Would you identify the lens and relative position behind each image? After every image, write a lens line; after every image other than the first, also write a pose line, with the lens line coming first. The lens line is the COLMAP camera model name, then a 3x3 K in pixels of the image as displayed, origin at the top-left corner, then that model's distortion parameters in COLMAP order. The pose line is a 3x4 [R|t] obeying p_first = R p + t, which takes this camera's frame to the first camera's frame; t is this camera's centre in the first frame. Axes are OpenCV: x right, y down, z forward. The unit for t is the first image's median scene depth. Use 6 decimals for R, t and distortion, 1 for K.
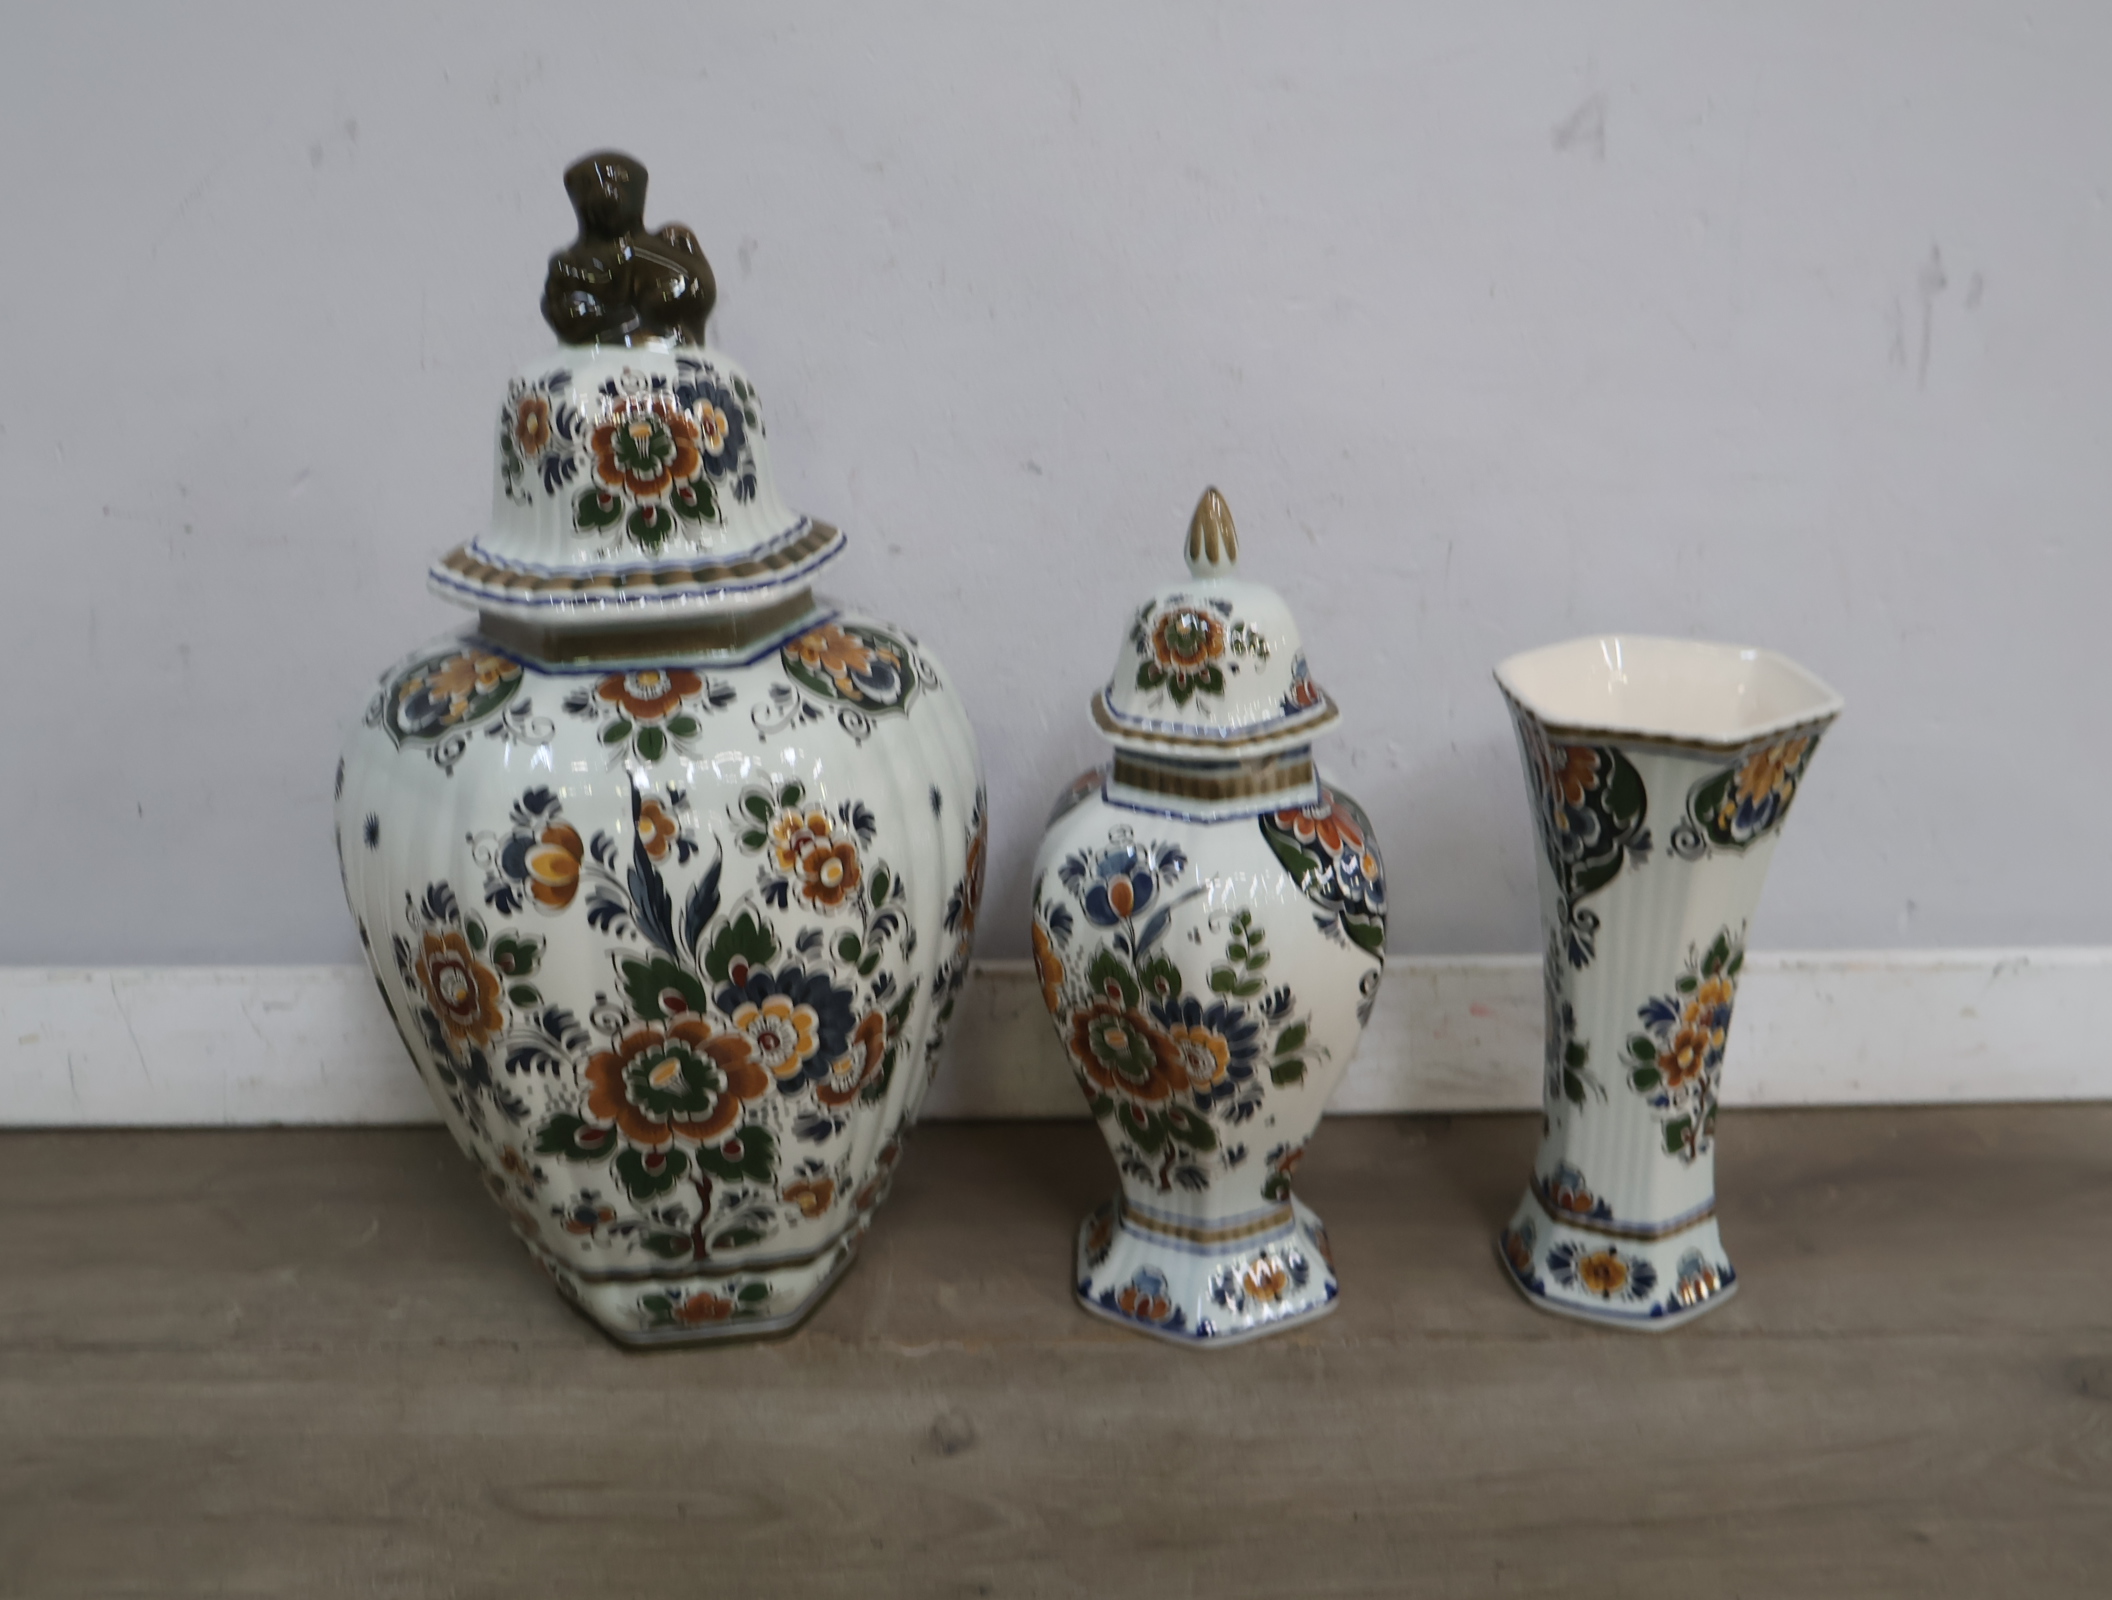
lens RADIAL K [[2409.0, 0, 1056.0], [0, 2409.0, 807.7], [0, 0, 1]] dist [0.013486, -0.008339]
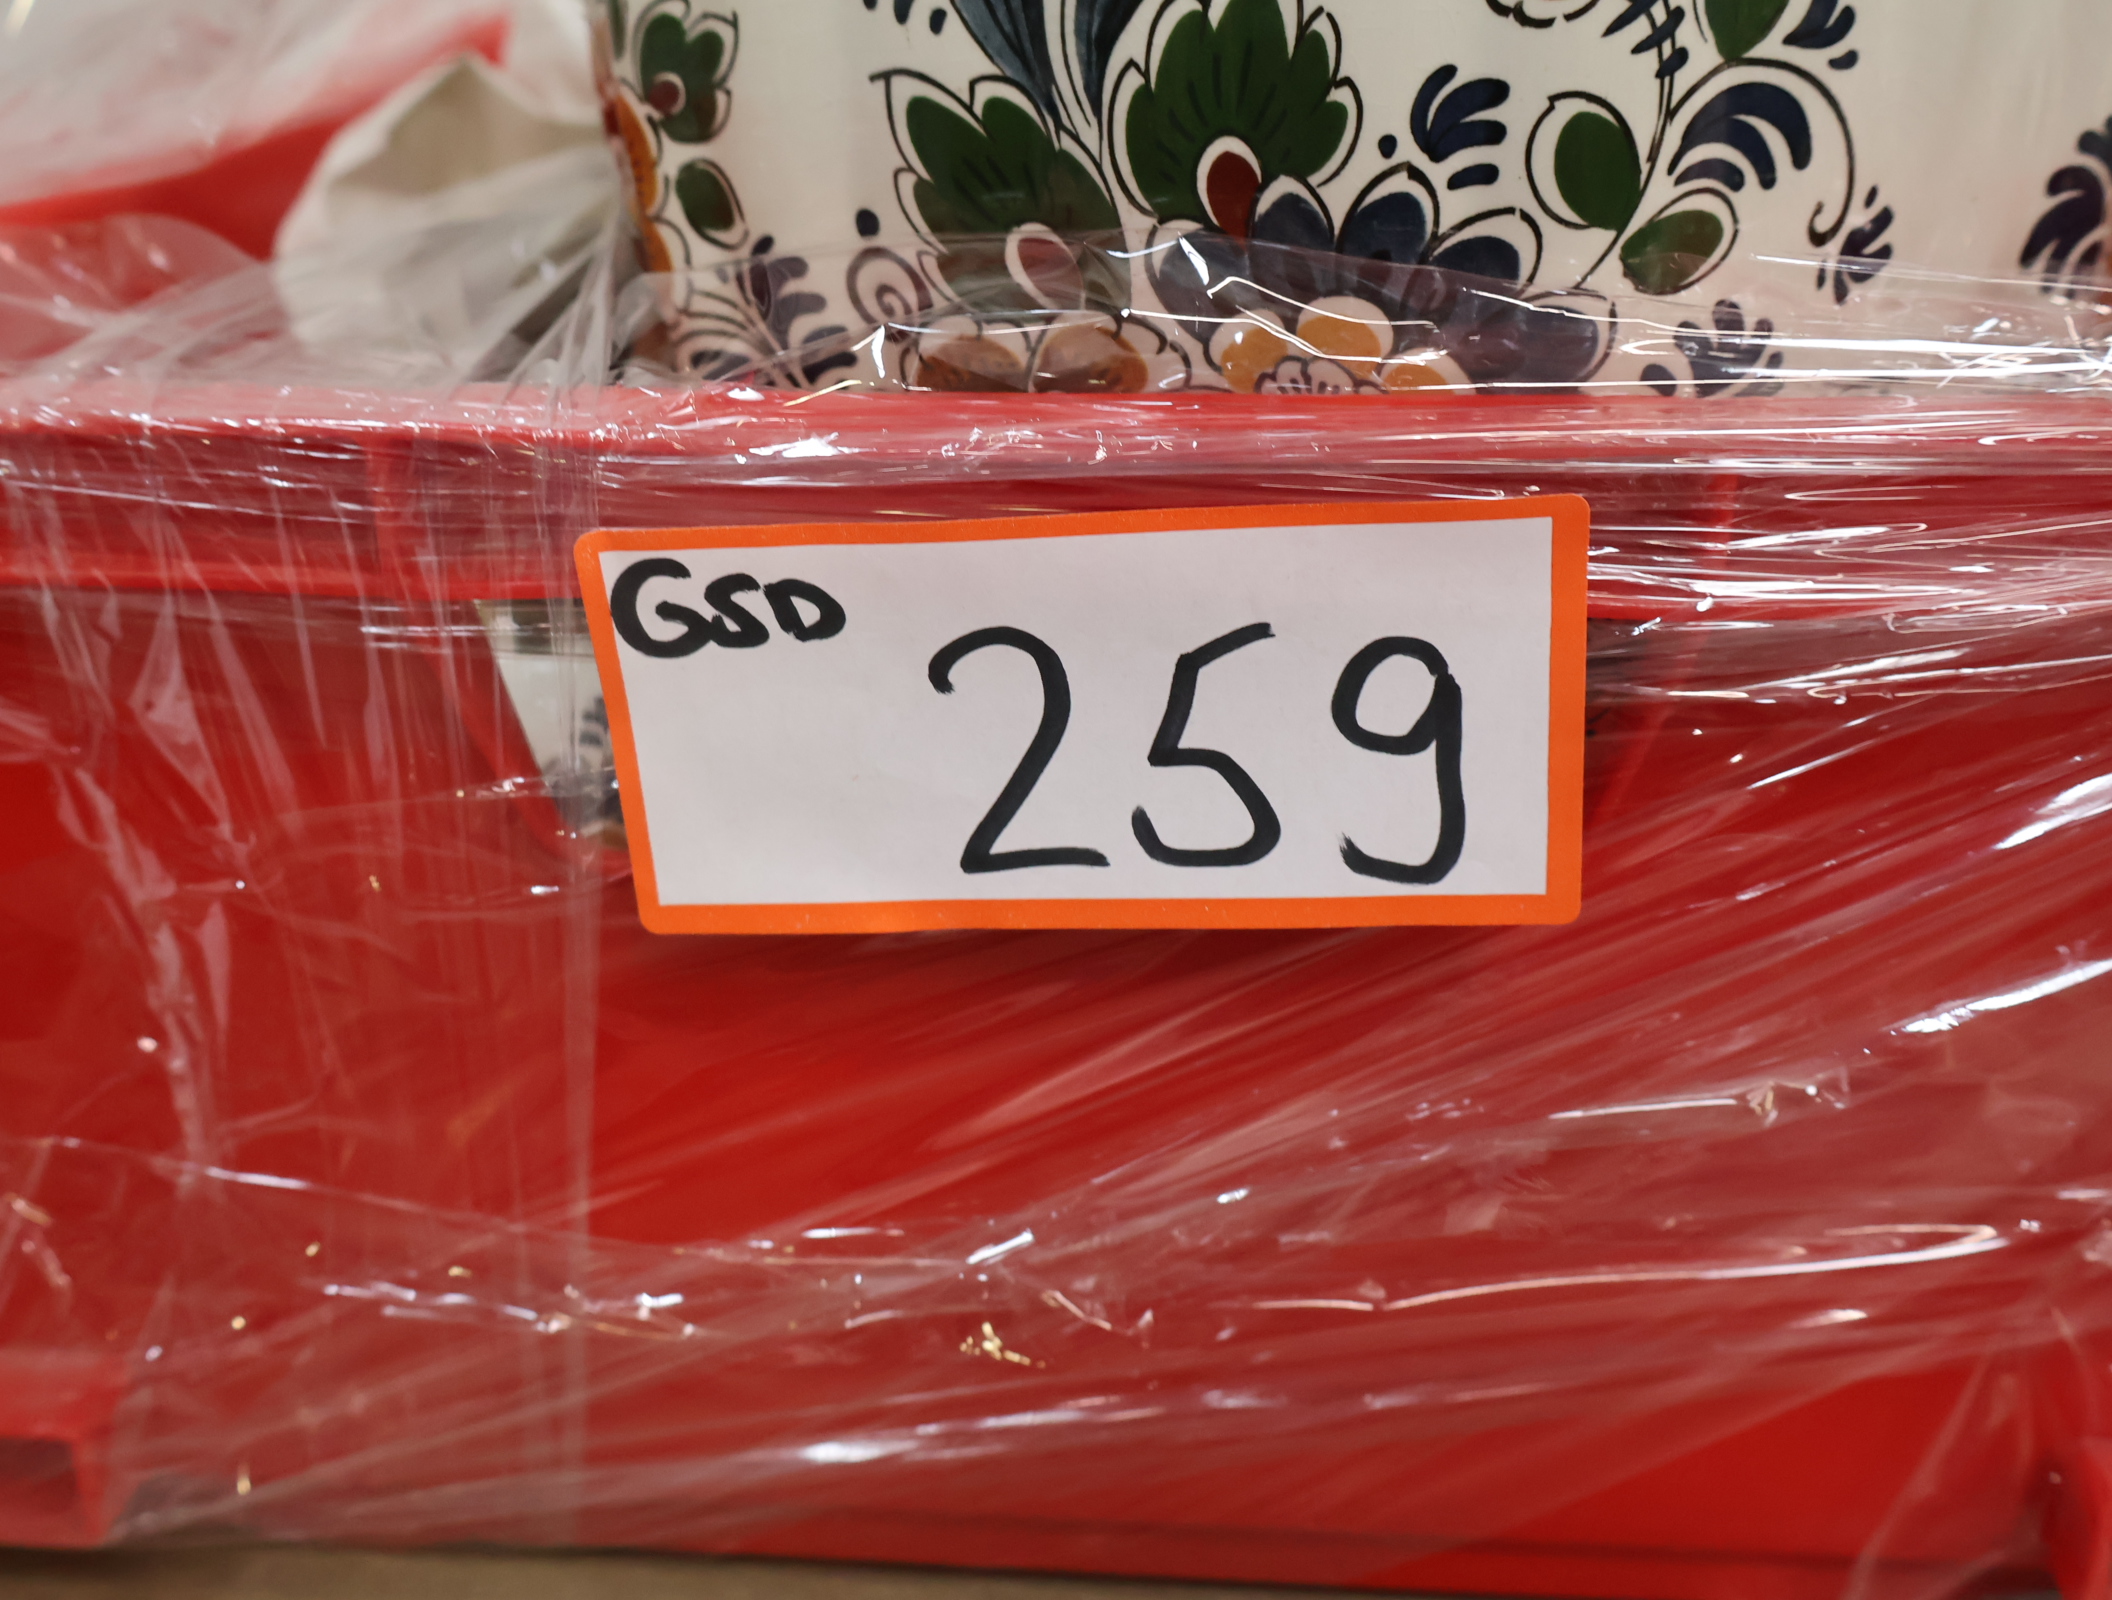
lens RADIAL K [[2396.6, 0, 1048.3], [0, 2396.6, 794.7], [0, 0, 1]] dist [0.016229, -0.006656]
pose [[0.815210, 0.214295, -0.538061, 0.037222], [-0.178511, 0.976769, 0.118560, 0.111518], [0.550968, -0.000601, 0.834526, 0.707924]]
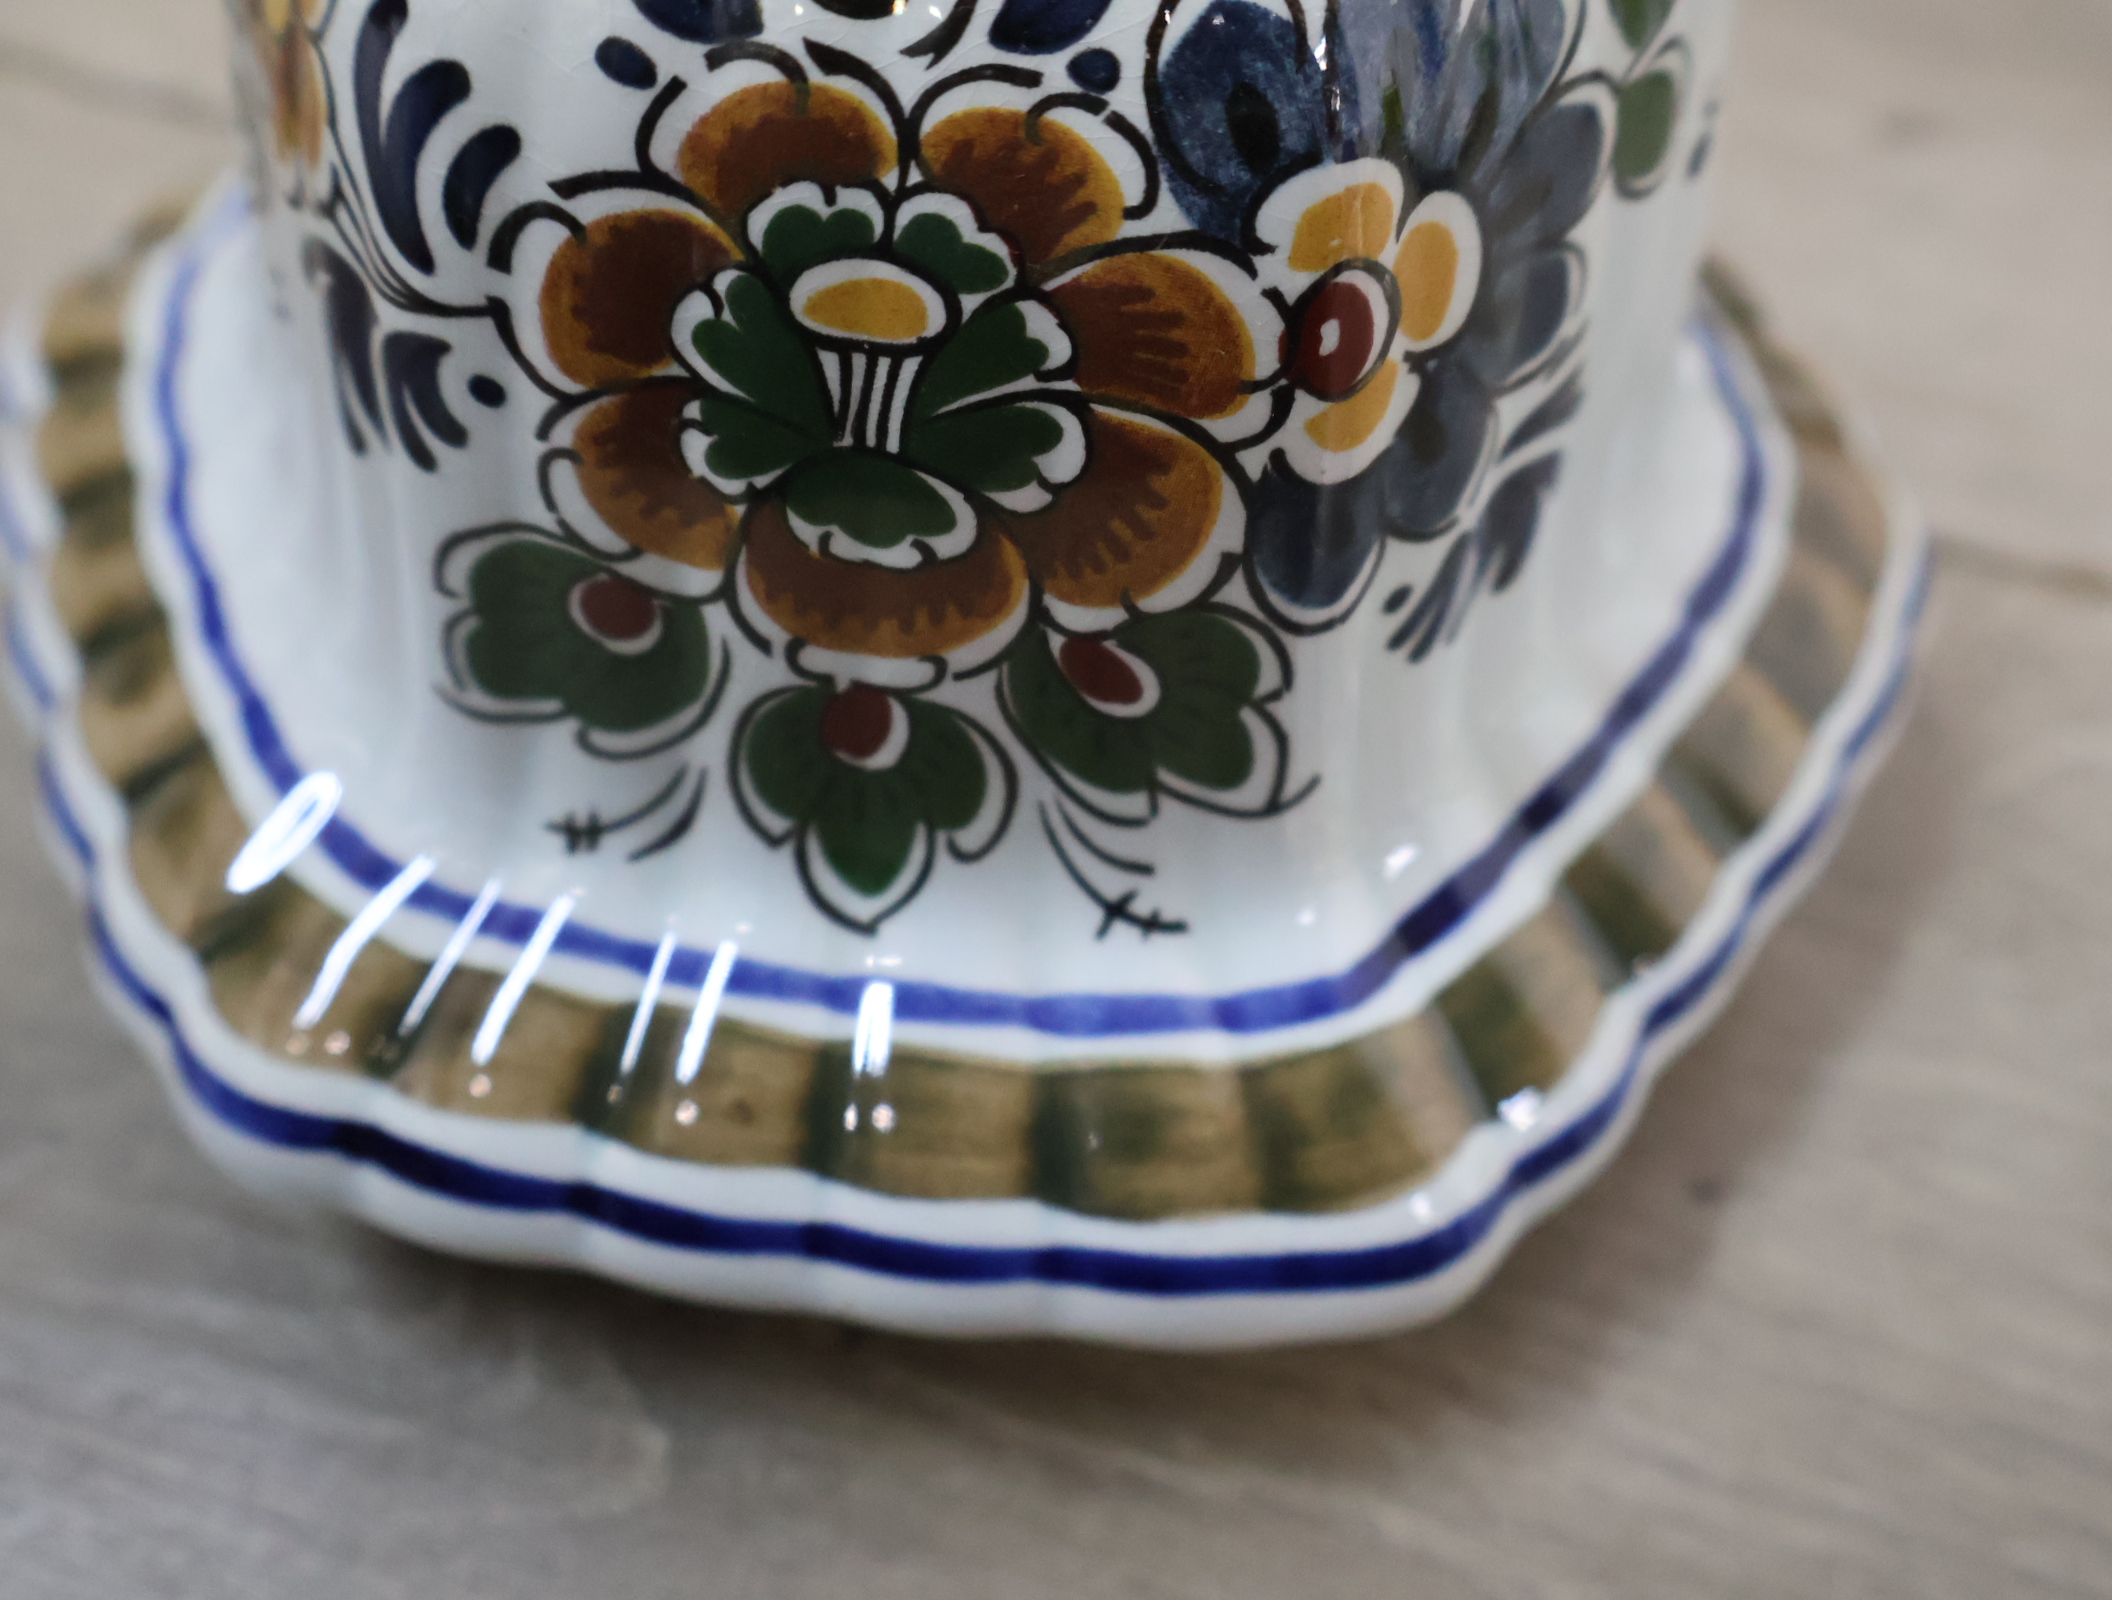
lens RADIAL K [[2418.1, 0, 1052.5], [0, 2418.1, 807.2], [0, 0, 1]] dist [0.018605, -0.012535]
pose [[0.936378, 0.320613, -0.142843, -0.129535], [-0.188895, 0.803319, 0.564799, -0.213958], [0.295831, -0.501882, 0.812772, 0.857590]]
